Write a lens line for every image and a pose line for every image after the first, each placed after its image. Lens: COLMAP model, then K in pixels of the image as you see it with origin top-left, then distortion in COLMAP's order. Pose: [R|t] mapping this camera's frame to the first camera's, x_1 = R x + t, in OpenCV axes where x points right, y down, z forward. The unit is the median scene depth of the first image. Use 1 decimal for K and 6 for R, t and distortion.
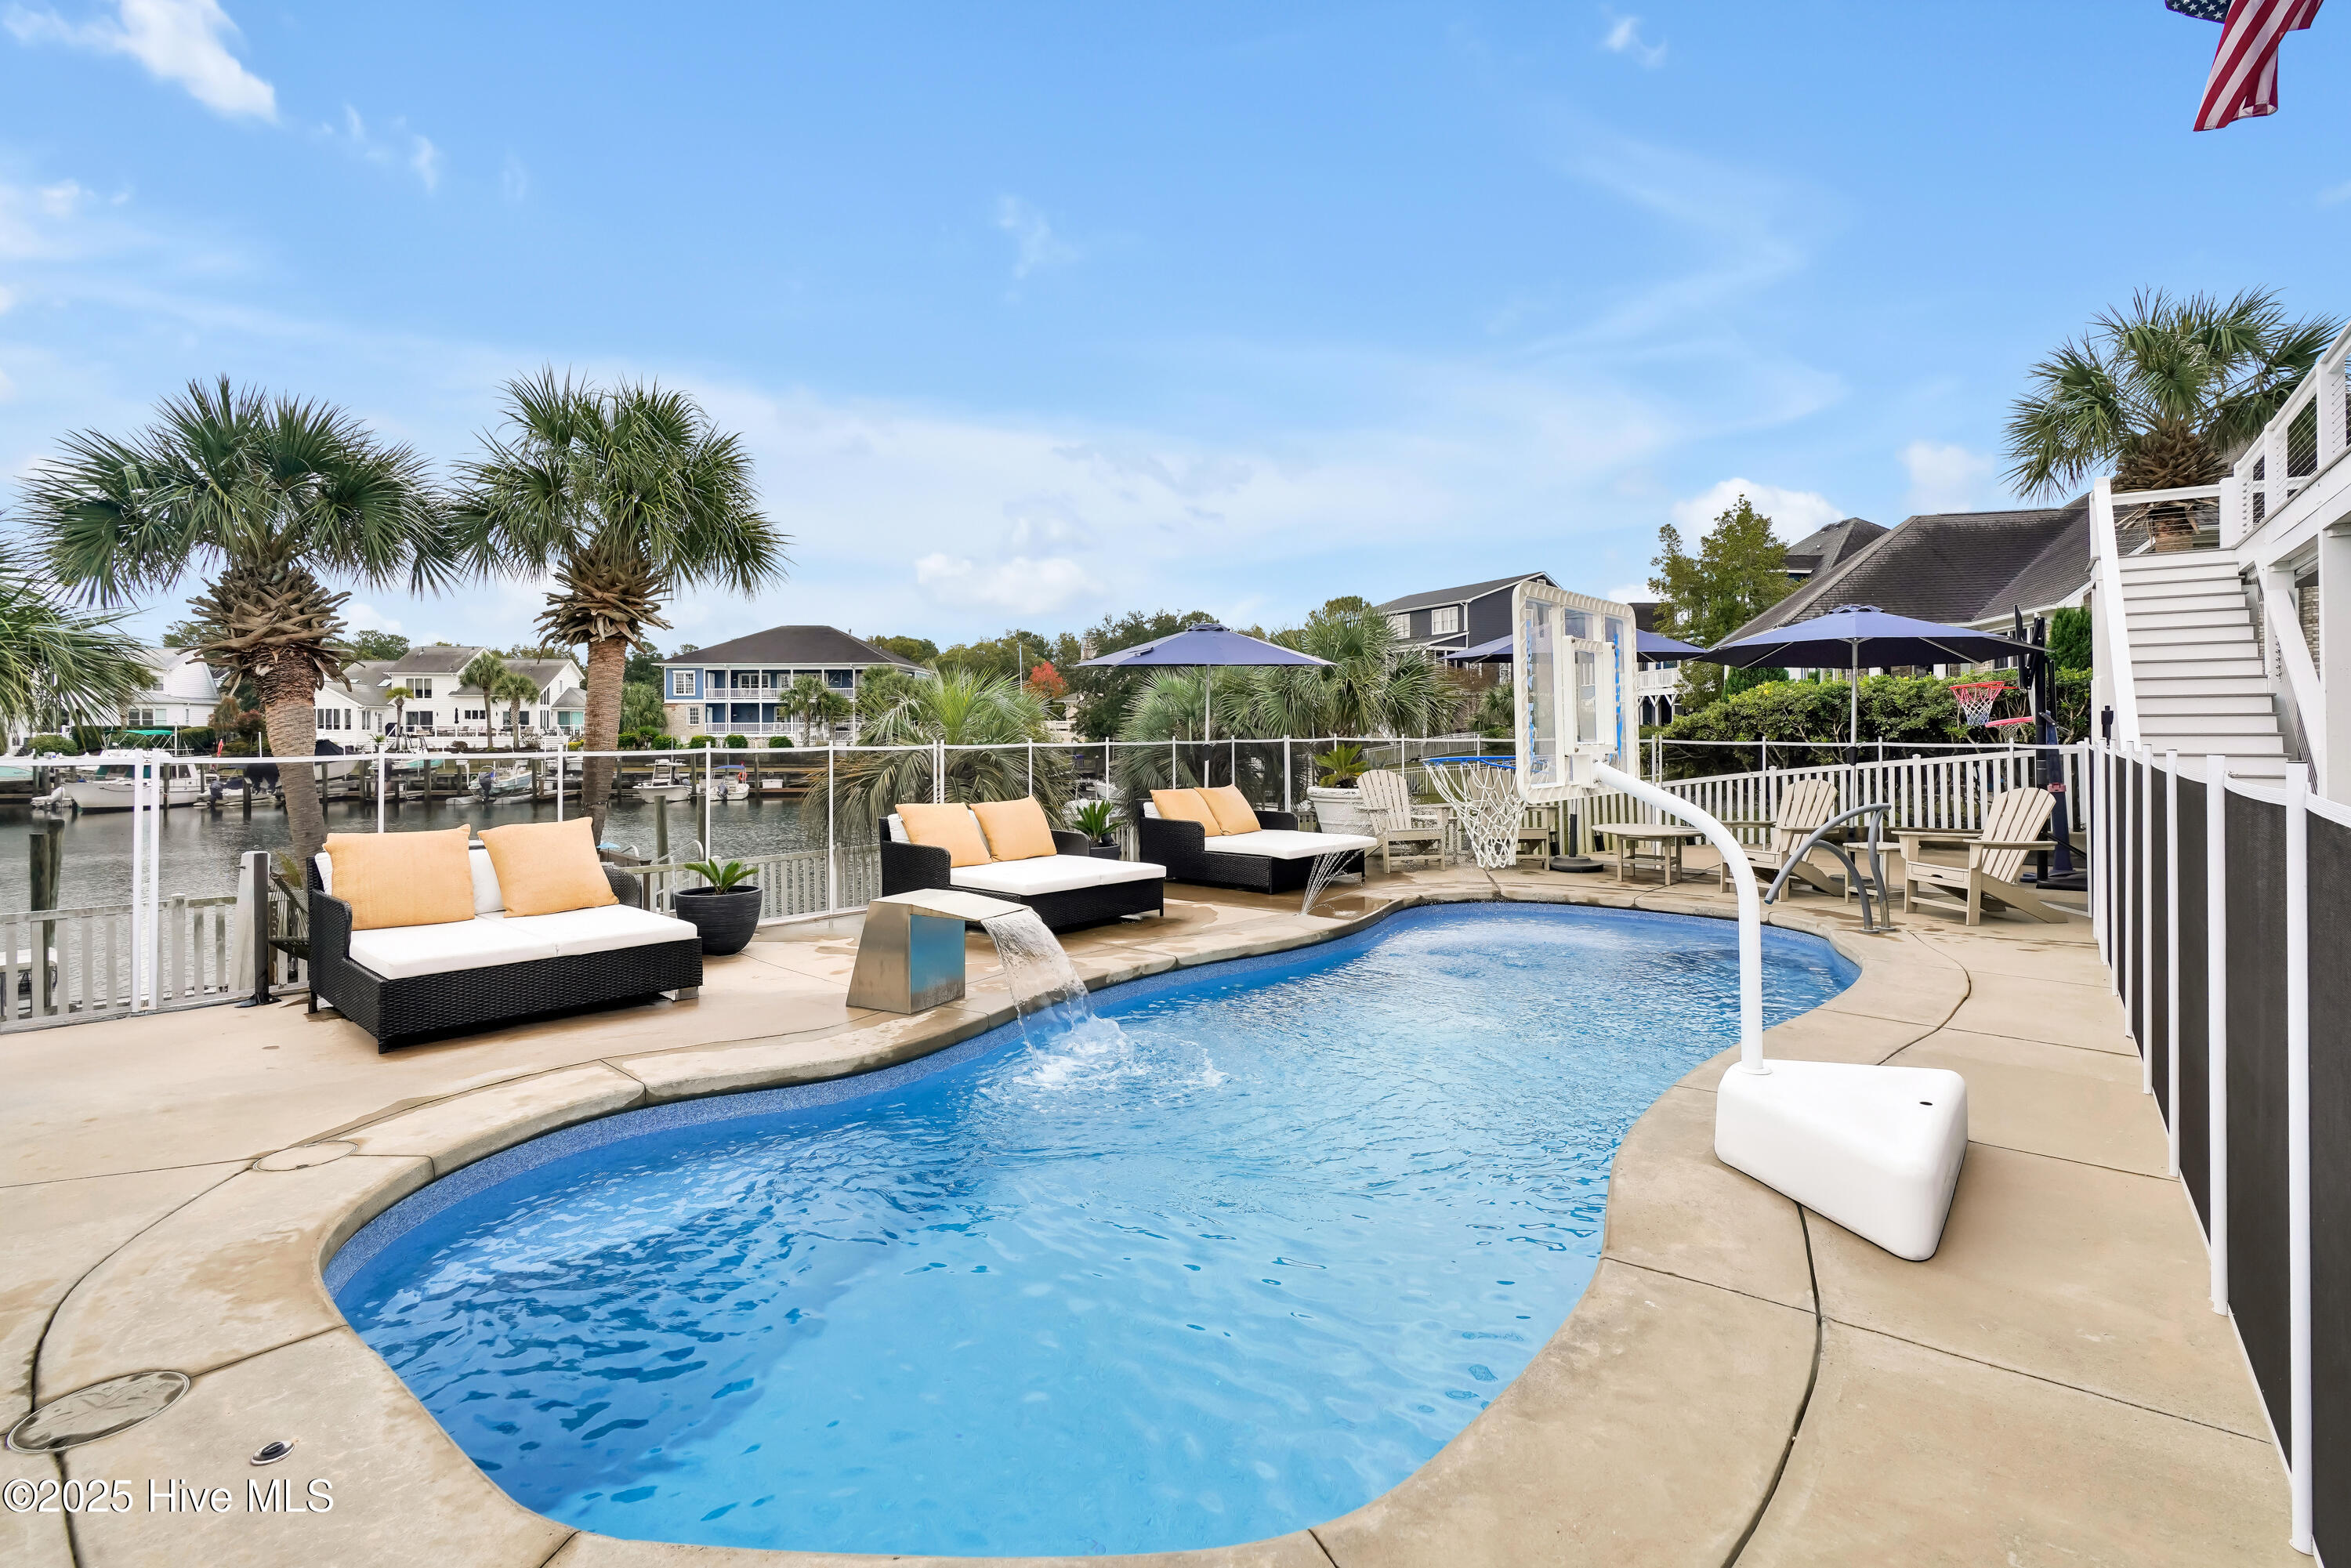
lens RADIAL K [[1104.4, 0, 1179.3], [0, 1104.4, 722.4], [0, 0, 1]] dist [0.000983, -0.004352]
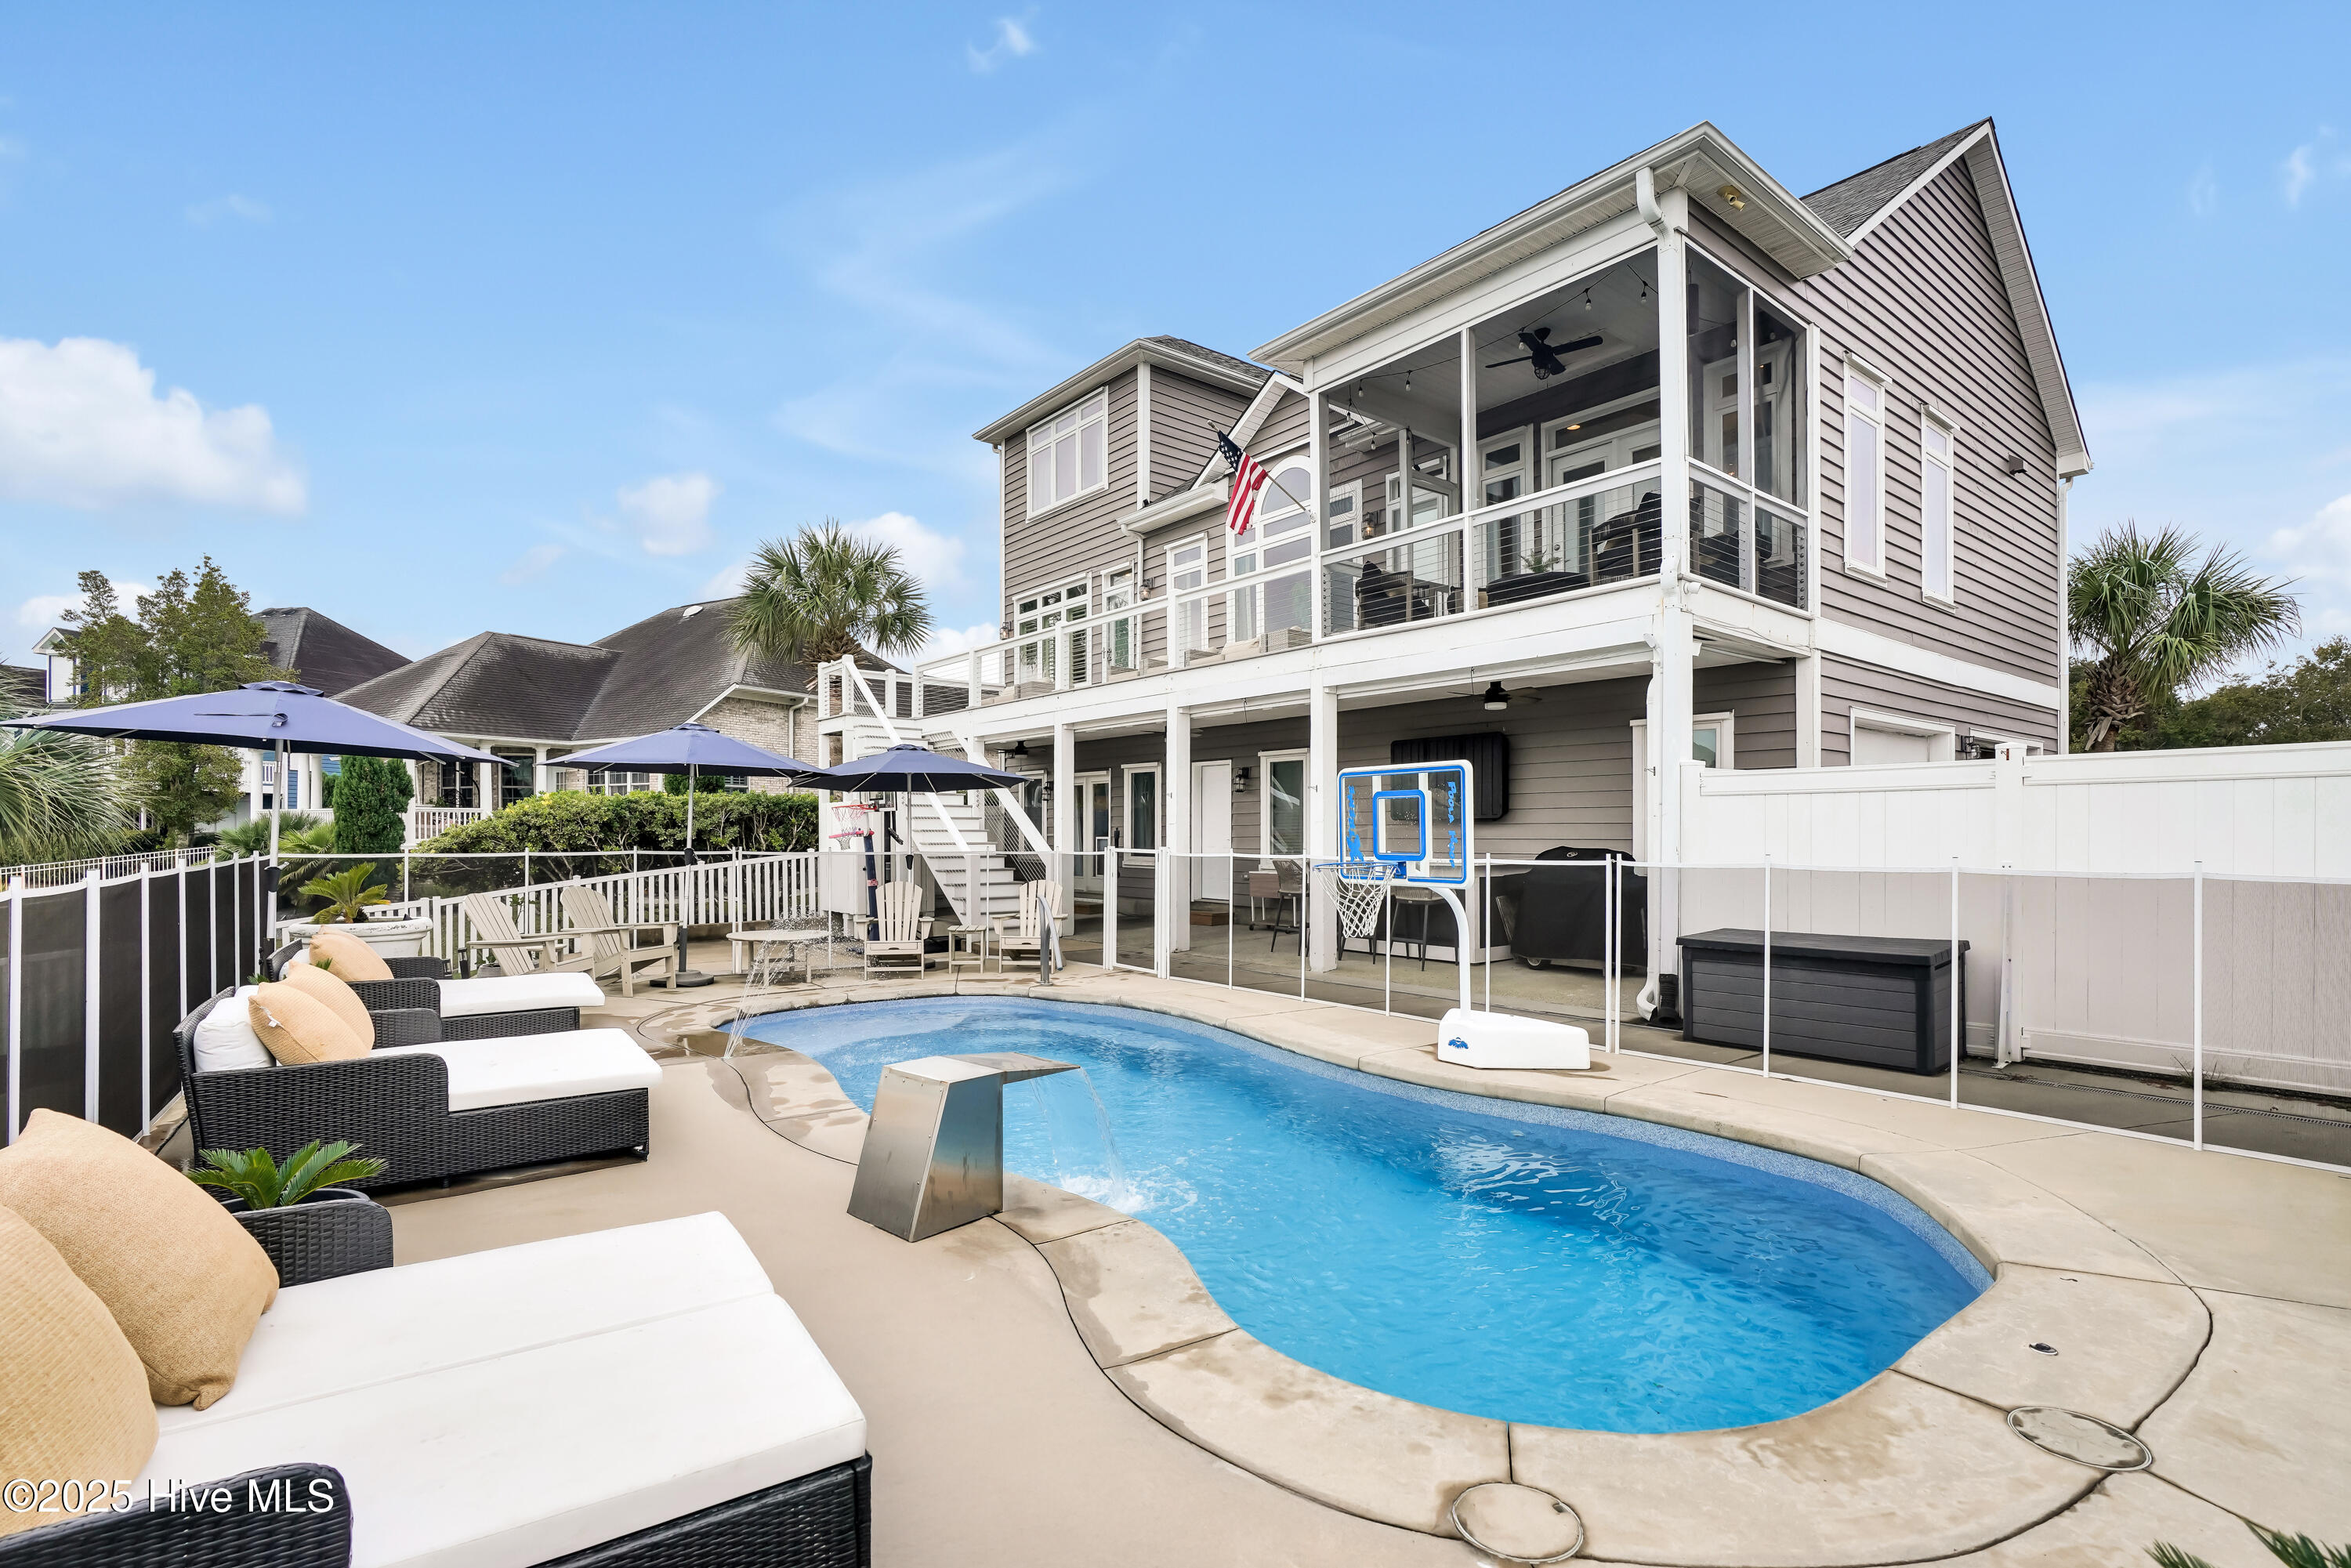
lens RADIAL K [[1096.0, 0, 1188.0], [0, 1096.0, 831.4], [0, 0, 1]] dist [-0.011624, -0.000022]
pose [[0.226075, 0.005057, 0.974097, -0.479975], [-0.007309, 0.999967, -0.003495, -0.002565], [-0.974082, -0.006330, 0.226105, 0.343499]]
